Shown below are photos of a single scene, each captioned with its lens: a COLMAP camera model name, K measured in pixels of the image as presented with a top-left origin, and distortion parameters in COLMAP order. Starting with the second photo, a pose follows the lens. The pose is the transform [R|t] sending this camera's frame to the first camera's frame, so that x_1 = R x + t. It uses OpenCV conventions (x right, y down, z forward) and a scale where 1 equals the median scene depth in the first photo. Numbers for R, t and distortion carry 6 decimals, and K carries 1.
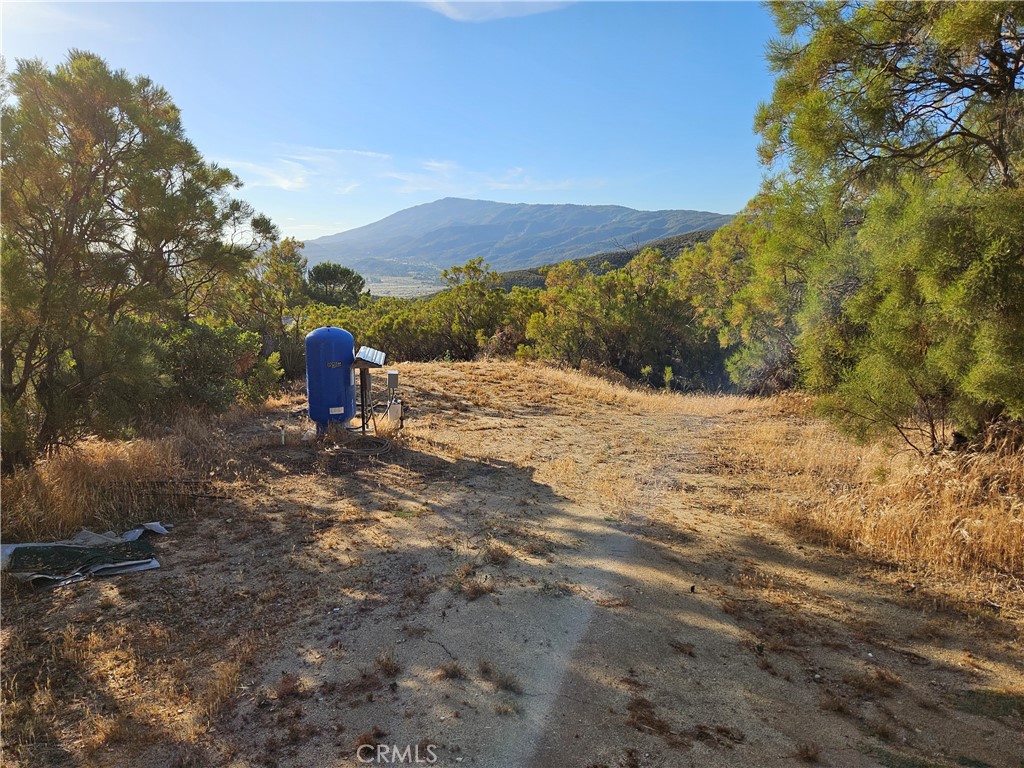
lens RADIAL K [[686.2, 0, 498.7], [0, 686.2, 393.4], [0, 0, 1]] dist [0.068501, -0.017849]
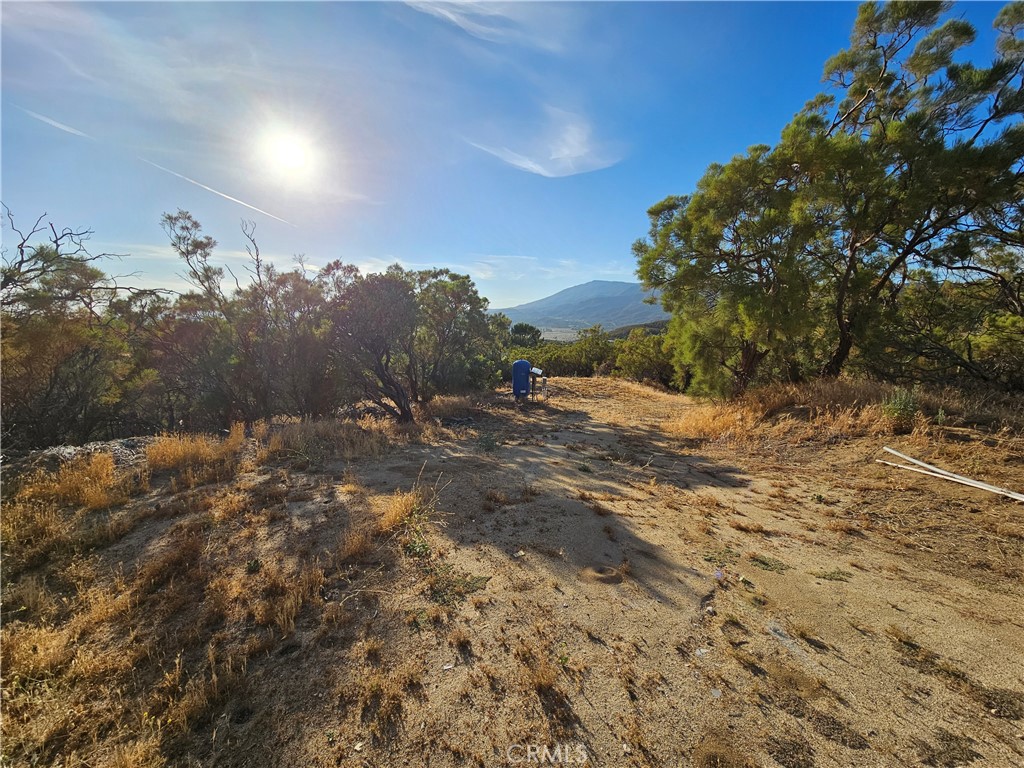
lens RADIAL K [[422.9, 0, 519.0], [0, 422.9, 376.9], [0, 0, 1]] dist [0.013112, 0.000269]
pose [[0.970020, 0.033199, -0.240746, 0.098933], [-0.045720, 0.997866, -0.046608, 0.032035], [0.238685, 0.056218, 0.969468, -0.413862]]
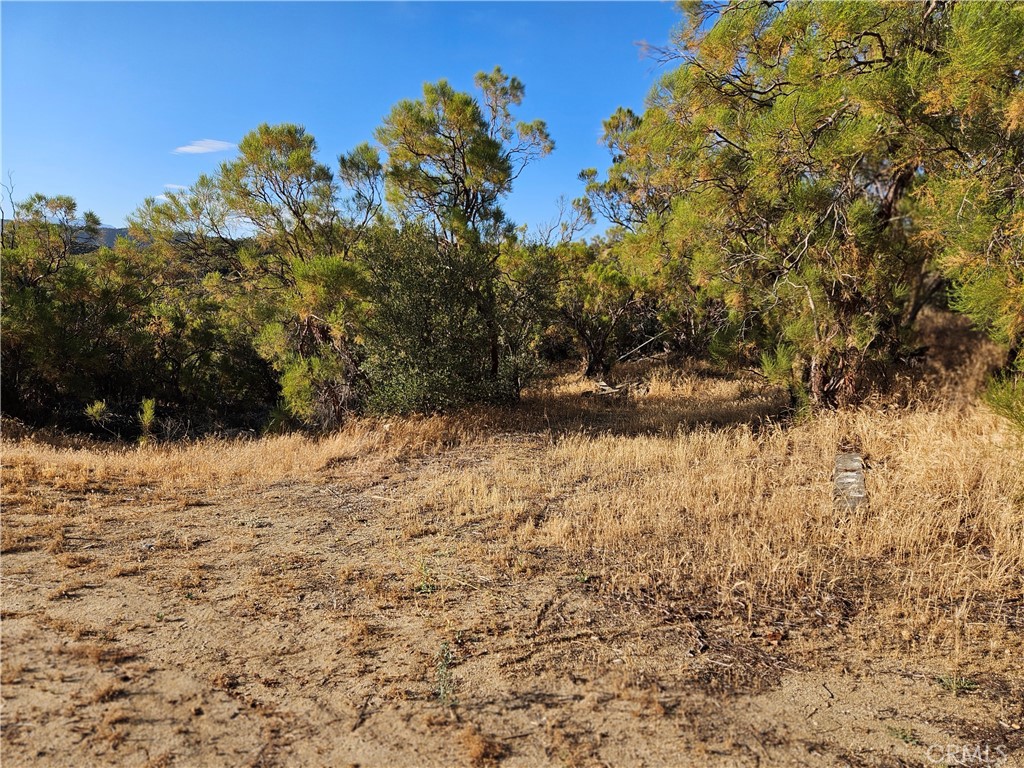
lens RADIAL K [[686.2, 0, 491.8], [0, 686.2, 394.0], [0, 0, 1]] dist [0.068501, -0.017849]
pose [[0.616111, -0.085938, 0.782957, -0.036036], [0.106926, 0.993954, 0.024957, -0.032376], [-0.780368, 0.068342, 0.621575, 0.502927]]
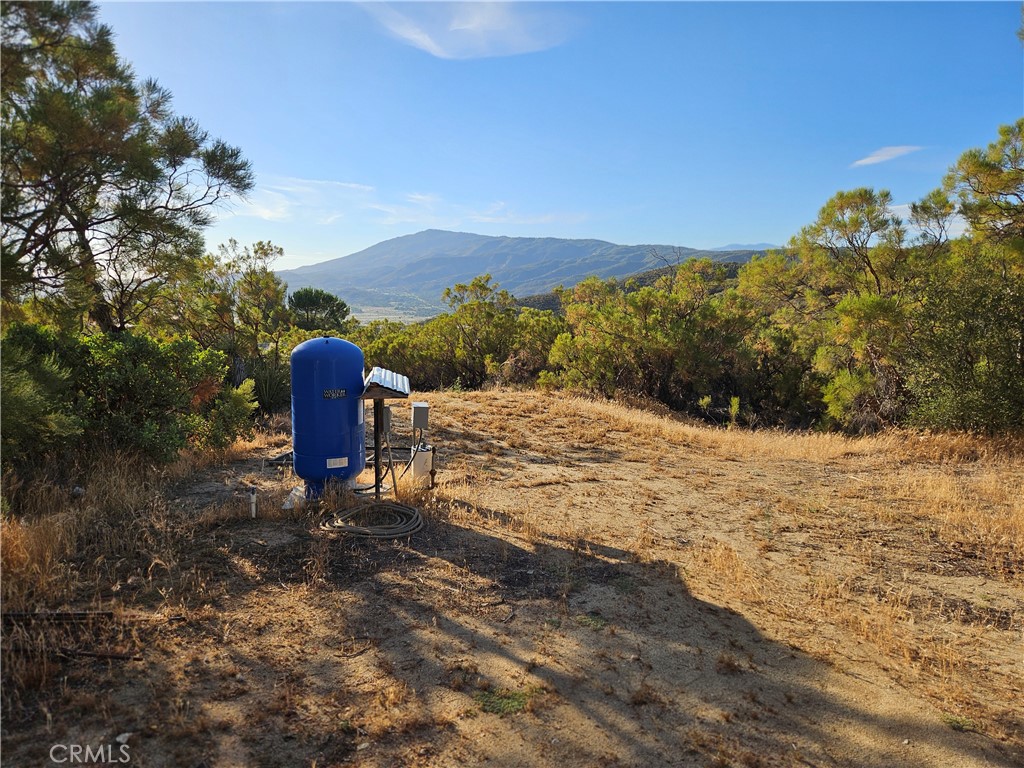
lens RADIAL K [[686.2, 0, 516.2], [0, 686.2, 380.5], [0, 0, 1]] dist [0.068501, -0.017849]
pose [[0.998605, 0.002131, 0.052764, -0.070078], [0.001188, 0.998026, -0.062794, -0.008715], [-0.052794, 0.062769, 0.996631, 0.229645]]
